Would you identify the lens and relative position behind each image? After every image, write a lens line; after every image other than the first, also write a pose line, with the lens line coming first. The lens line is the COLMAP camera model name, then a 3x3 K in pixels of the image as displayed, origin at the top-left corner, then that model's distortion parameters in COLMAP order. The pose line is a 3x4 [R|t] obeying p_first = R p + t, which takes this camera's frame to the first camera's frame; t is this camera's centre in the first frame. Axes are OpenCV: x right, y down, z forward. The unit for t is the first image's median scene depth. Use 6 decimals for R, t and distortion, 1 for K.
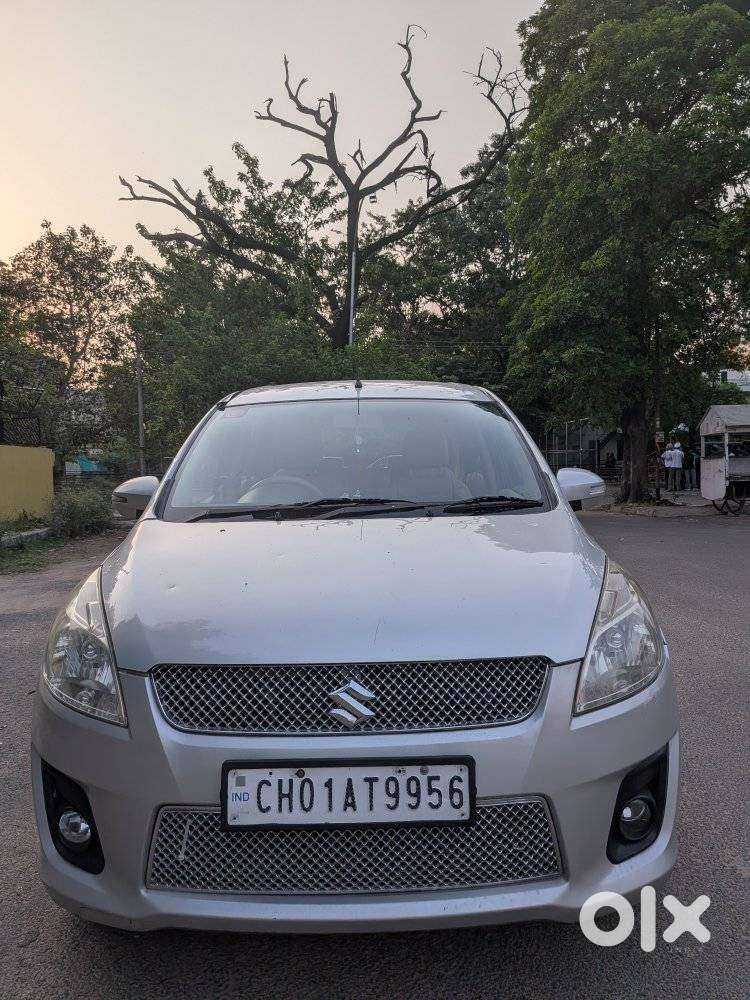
lens RADIAL K [[738.4, 0, 359.6], [0, 738.4, 500.8], [0, 0, 1]] dist [0.015030, -0.027387]
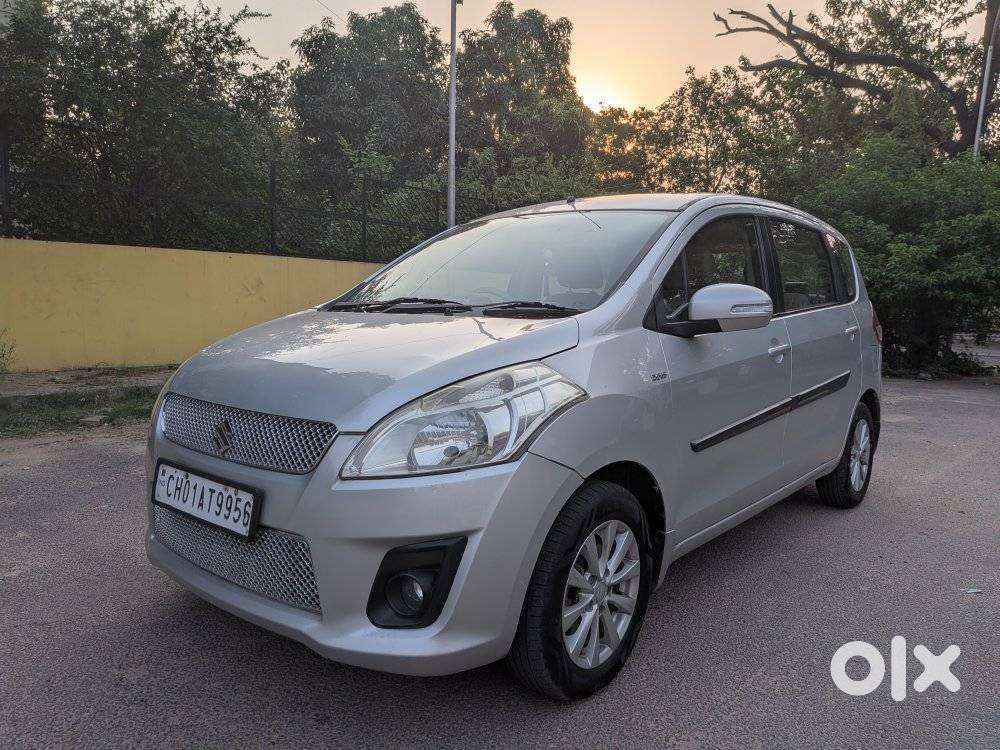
lens RADIAL K [[738.4, 0, 504.8], [0, 738.4, 375.0], [0, 0, 1]] dist [0.015030, -0.027387]
pose [[0.762372, 0.099761, -0.639403, 0.803661], [-0.072698, 0.994995, 0.068563, 0.026137], [0.643043, -0.005787, 0.765808, 0.205874]]
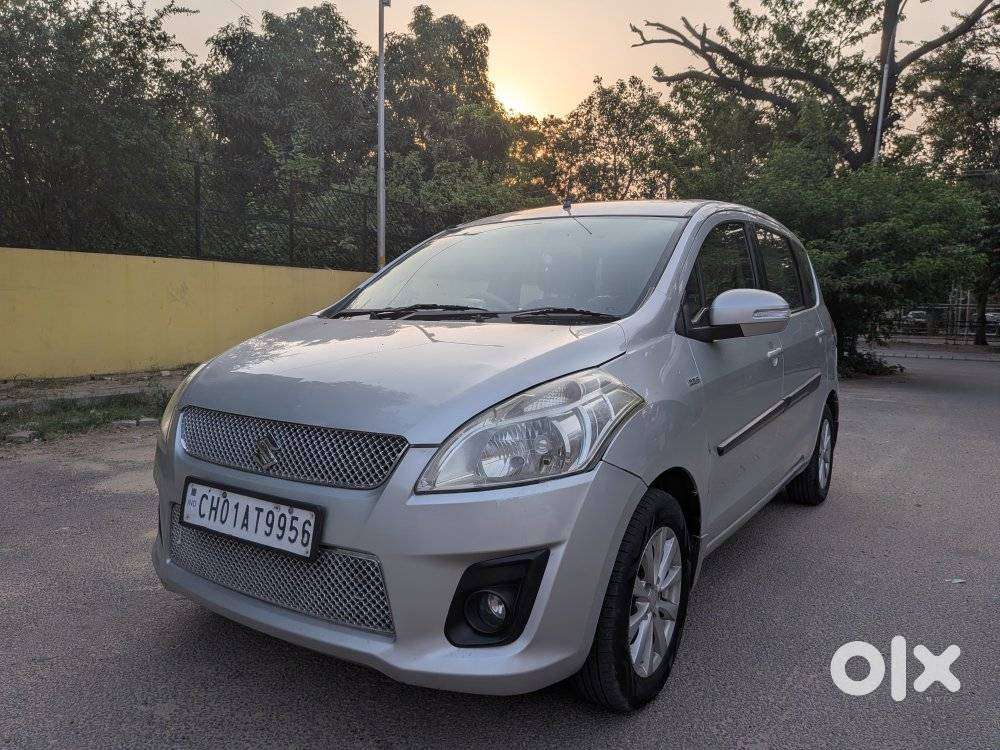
lens RADIAL K [[738.4, 0, 481.7], [0, 738.4, 373.5], [0, 0, 1]] dist [0.015030, -0.027387]
pose [[0.824083, 0.083799, -0.560237, 0.651235], [-0.064948, 0.996453, 0.053511, 0.035479], [0.562734, -0.007711, 0.826602, 0.113135]]
